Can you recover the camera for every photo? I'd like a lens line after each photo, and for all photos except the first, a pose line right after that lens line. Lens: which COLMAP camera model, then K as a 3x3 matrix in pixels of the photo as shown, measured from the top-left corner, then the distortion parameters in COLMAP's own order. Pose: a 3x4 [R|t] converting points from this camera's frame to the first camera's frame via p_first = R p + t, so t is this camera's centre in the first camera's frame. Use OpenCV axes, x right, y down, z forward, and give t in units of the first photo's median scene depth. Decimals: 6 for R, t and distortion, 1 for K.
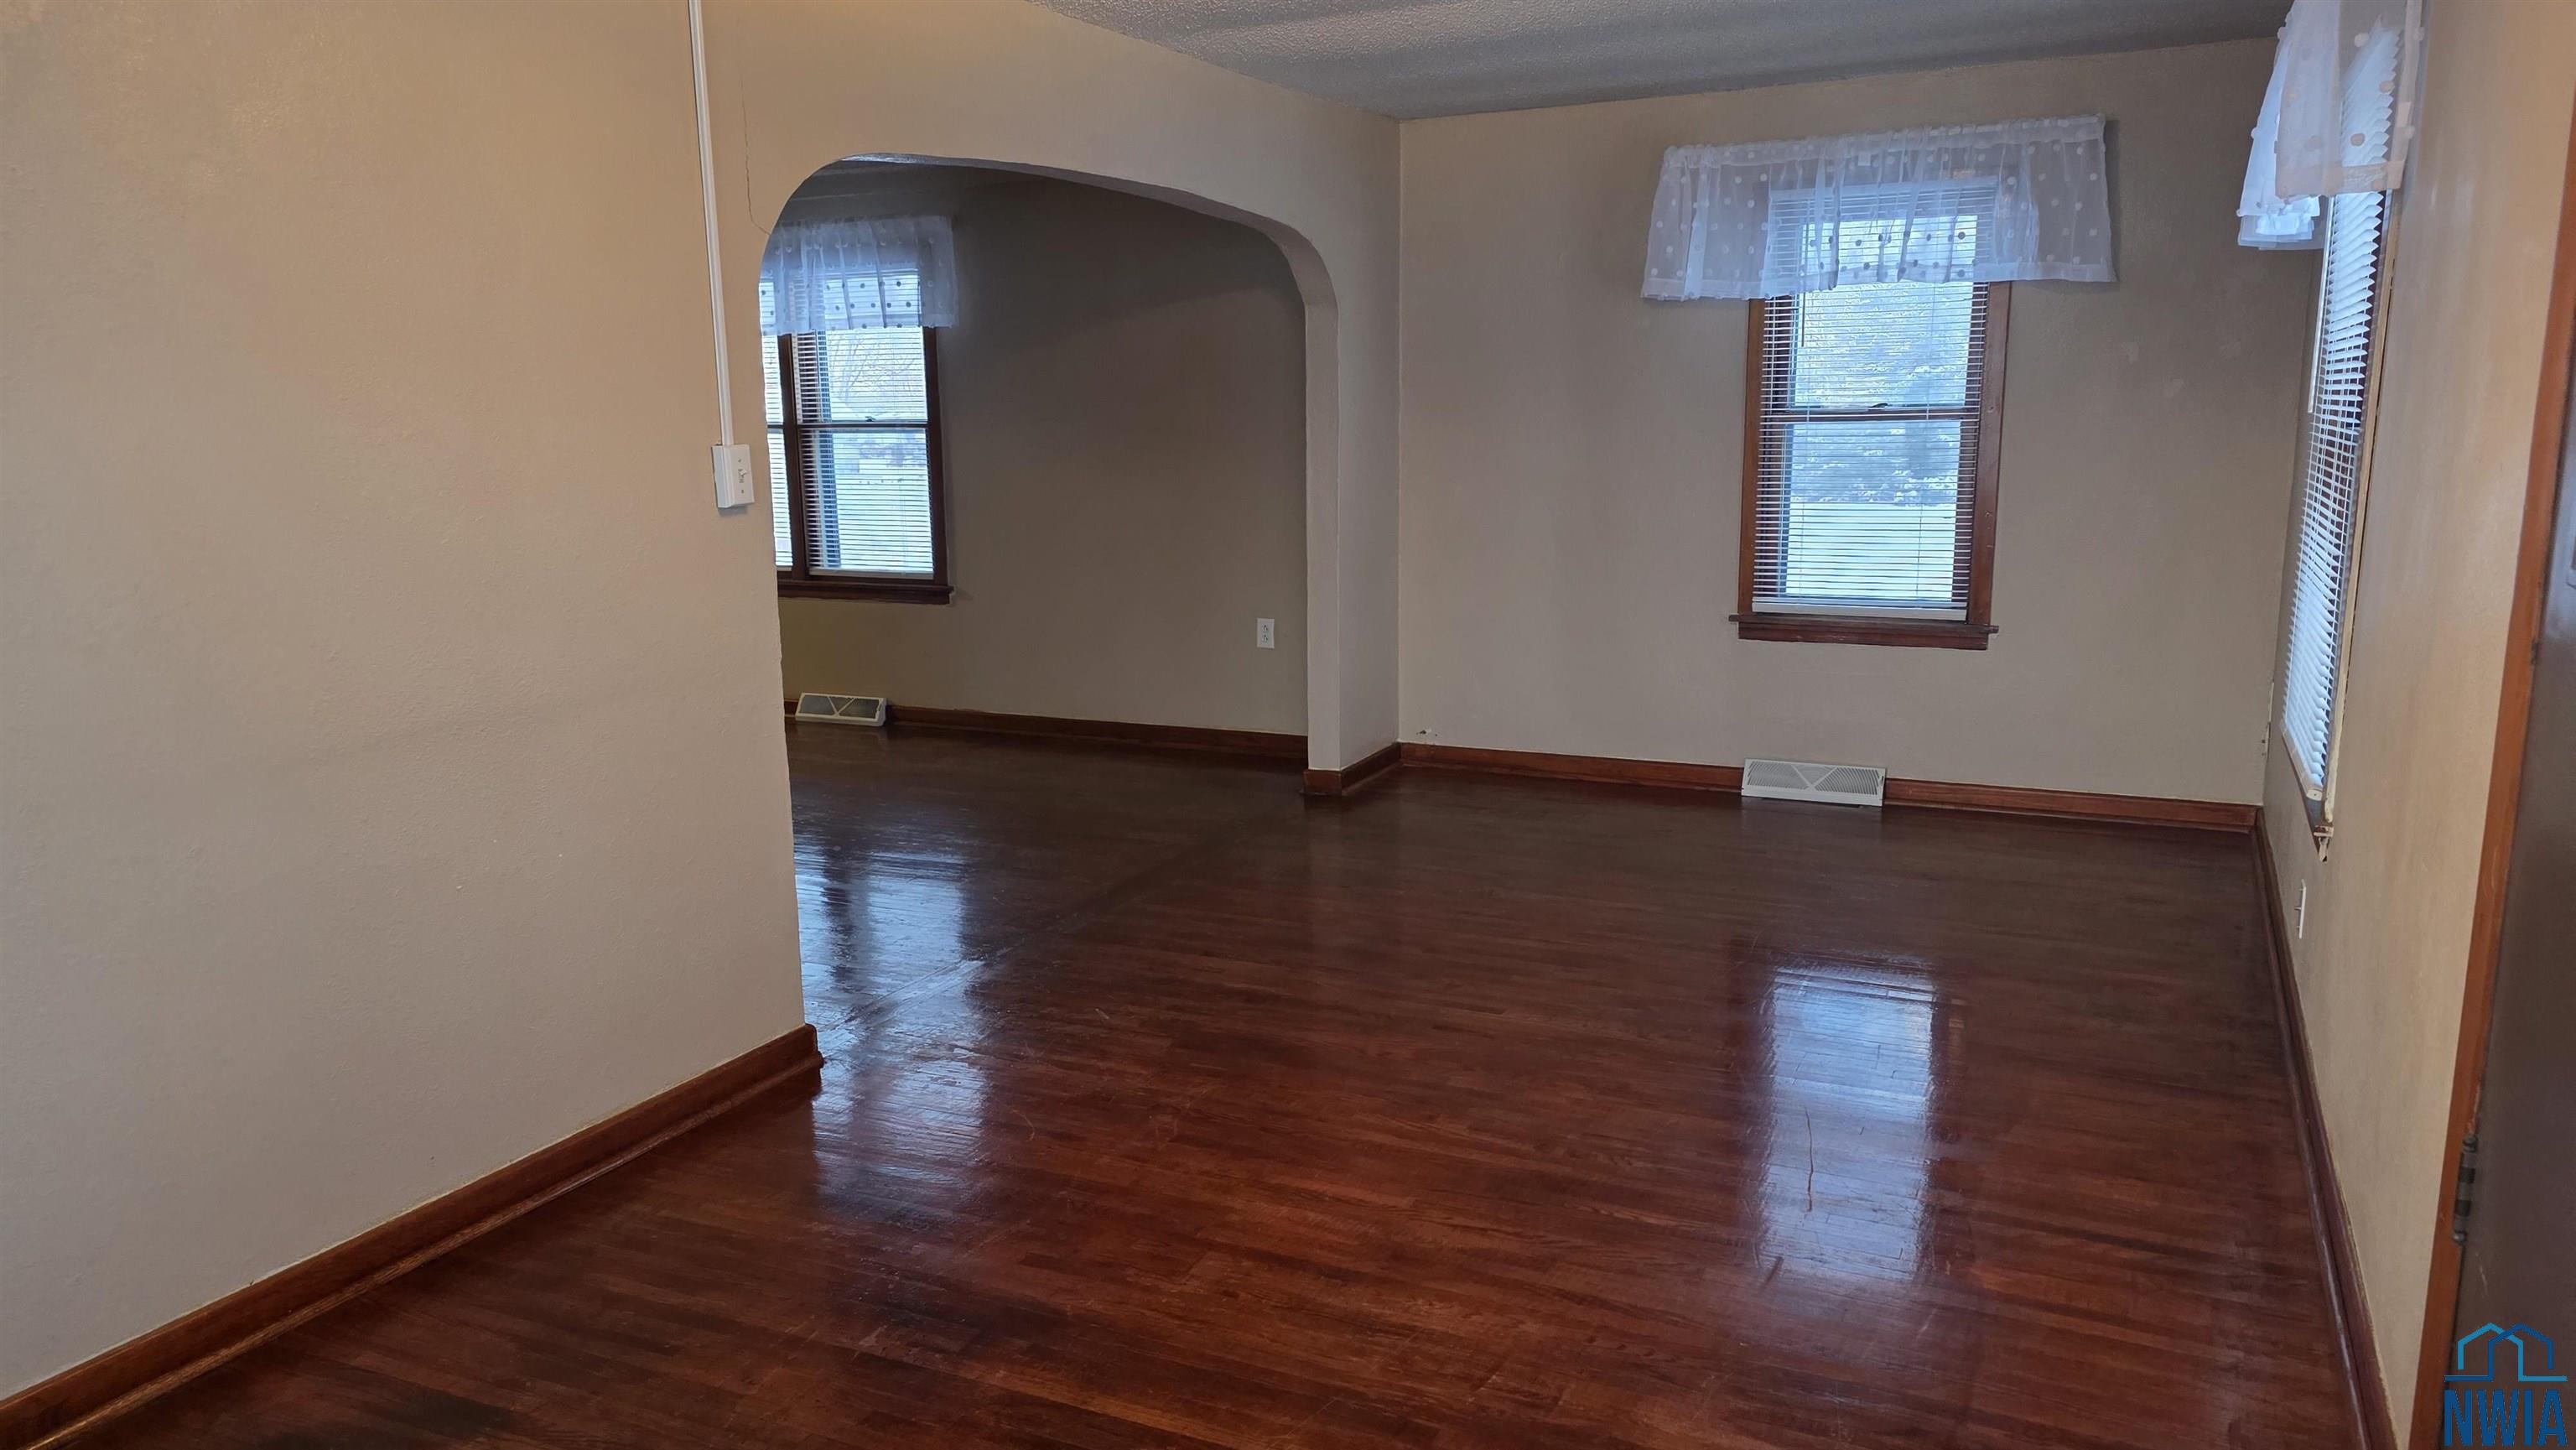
lens RADIAL K [[1718.1, 0, 1271.6], [0, 1718.1, 719.1], [0, 0, 1]] dist [0.064636, 0.000499]
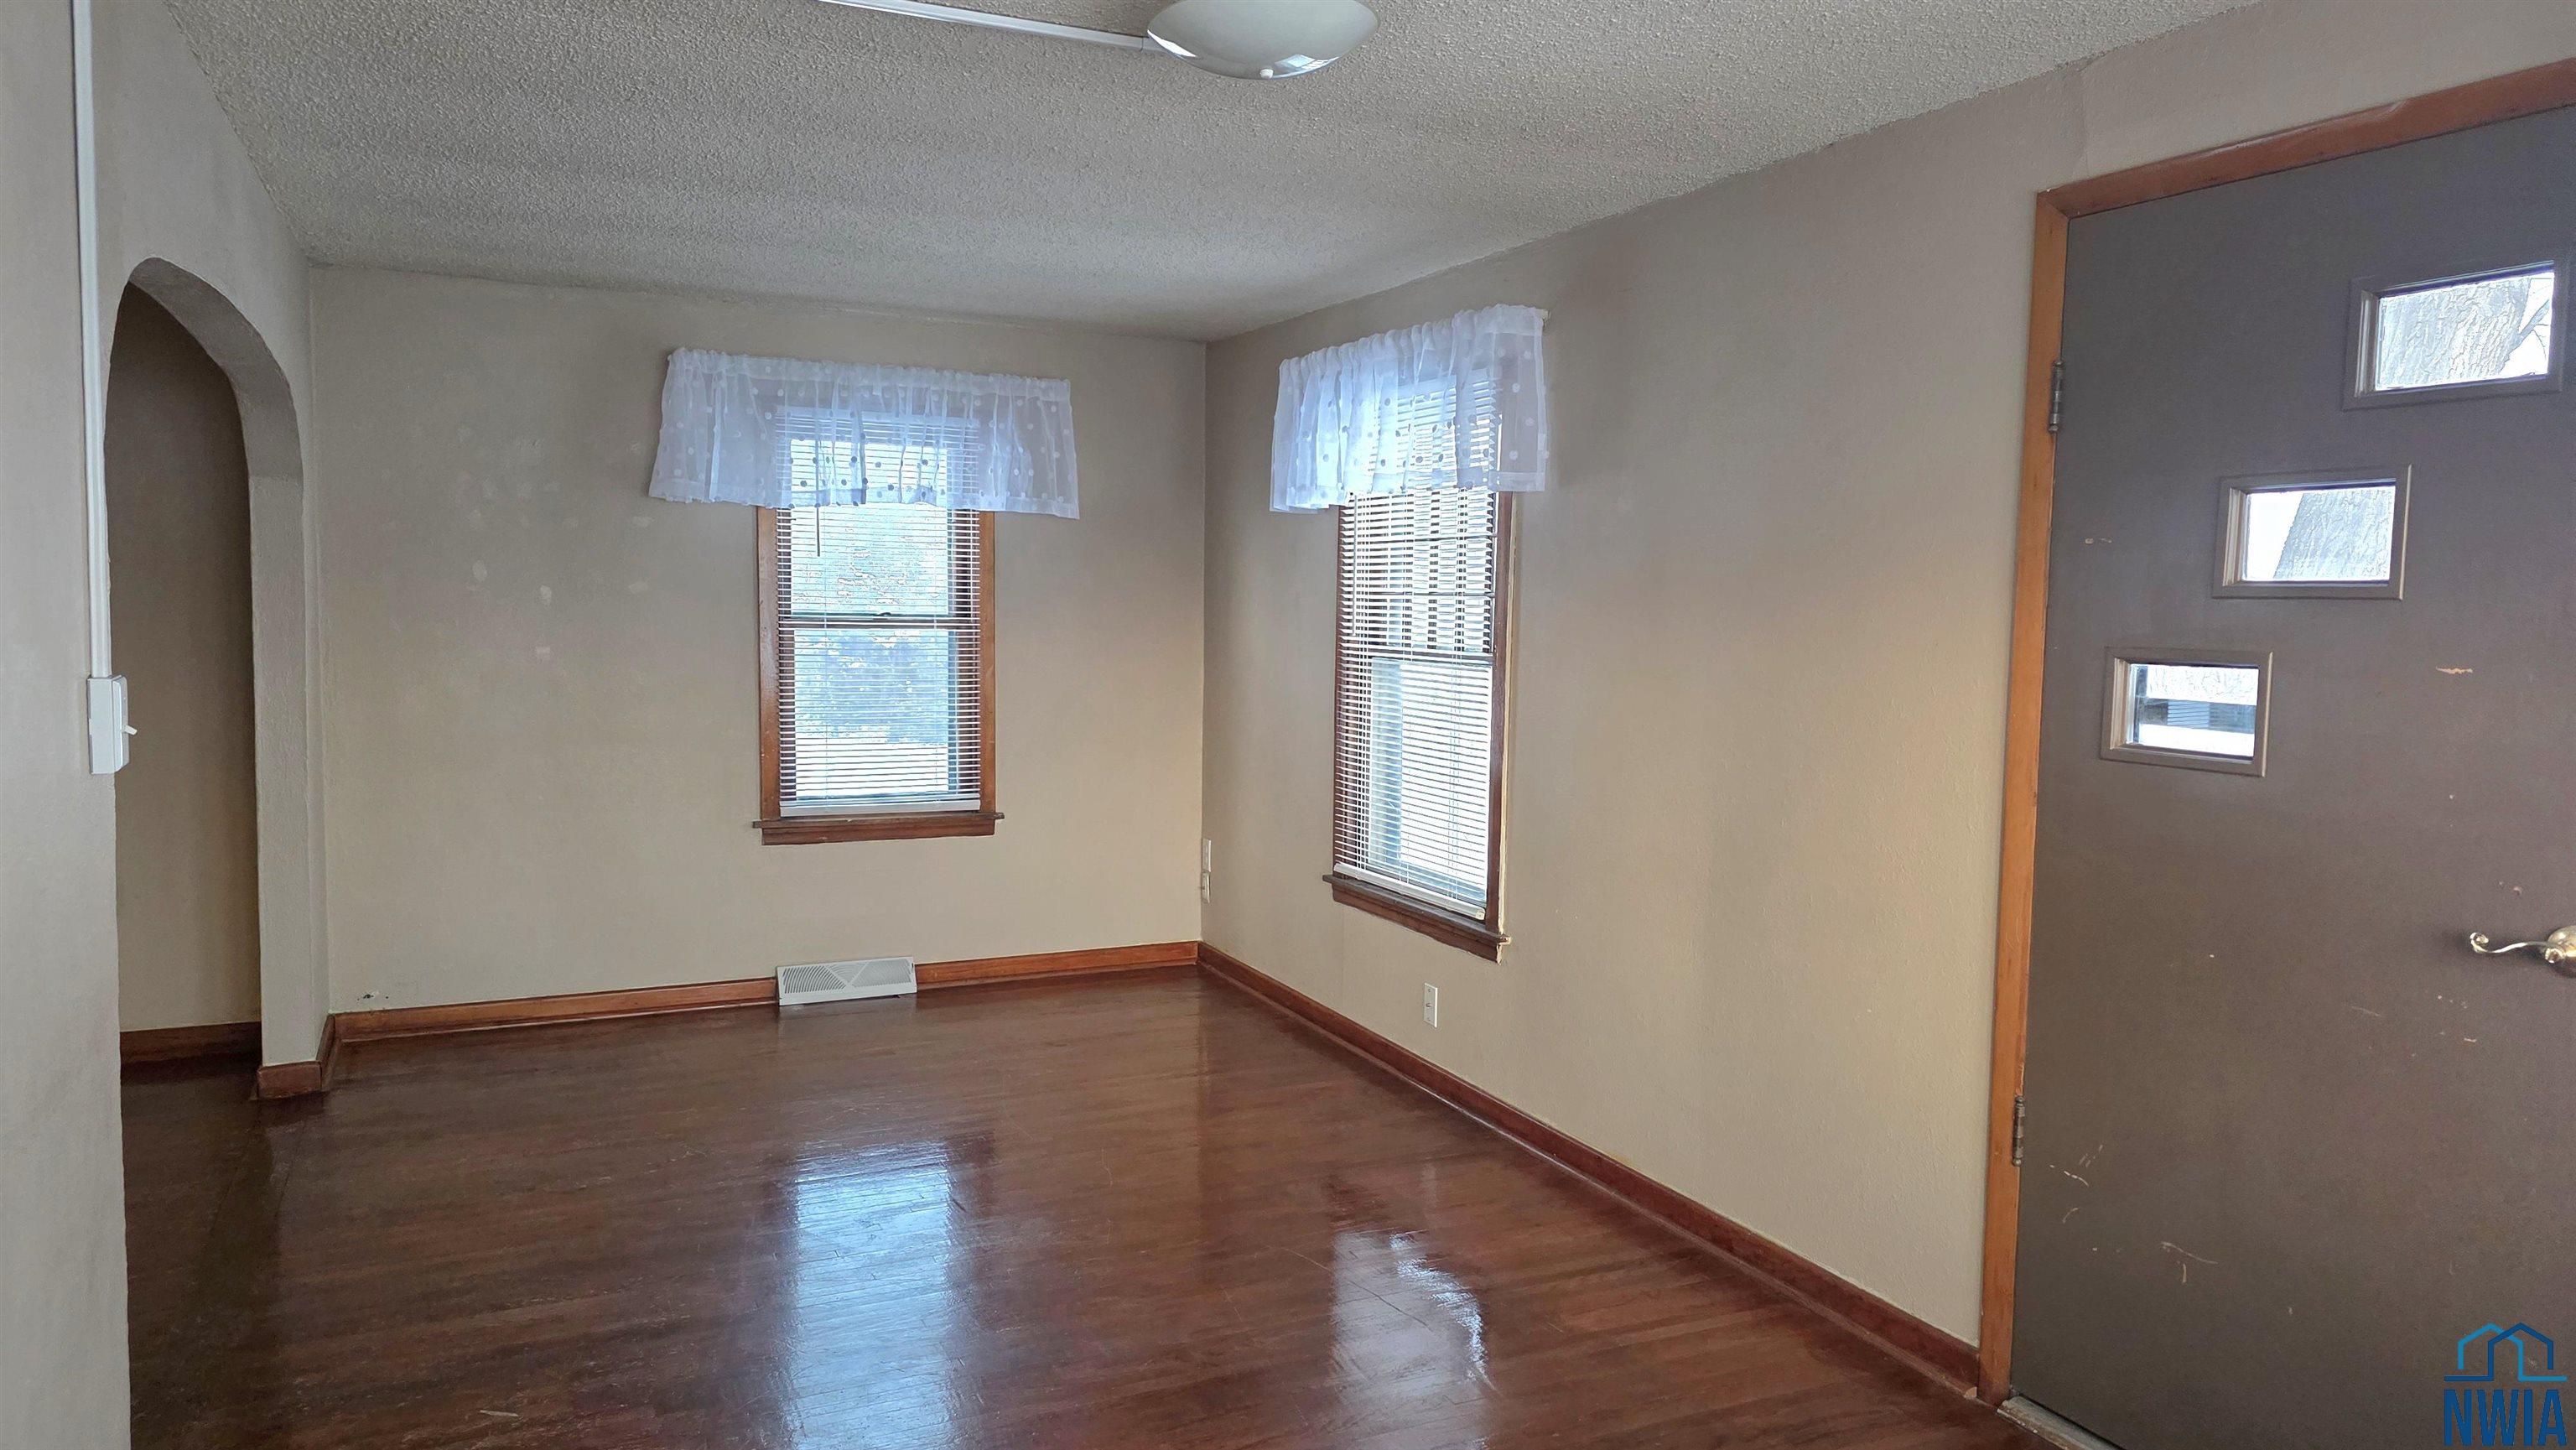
lens RADIAL K [[1718.1, 0, 1233.4], [0, 1718.1, 698.0], [0, 0, 1]] dist [0.064636, 0.000499]
pose [[0.633578, -0.018943, 0.773447, -0.336470], [0.118871, 0.990213, -0.073123, -0.027462], [-0.764492, 0.138270, 0.629629, 0.179913]]
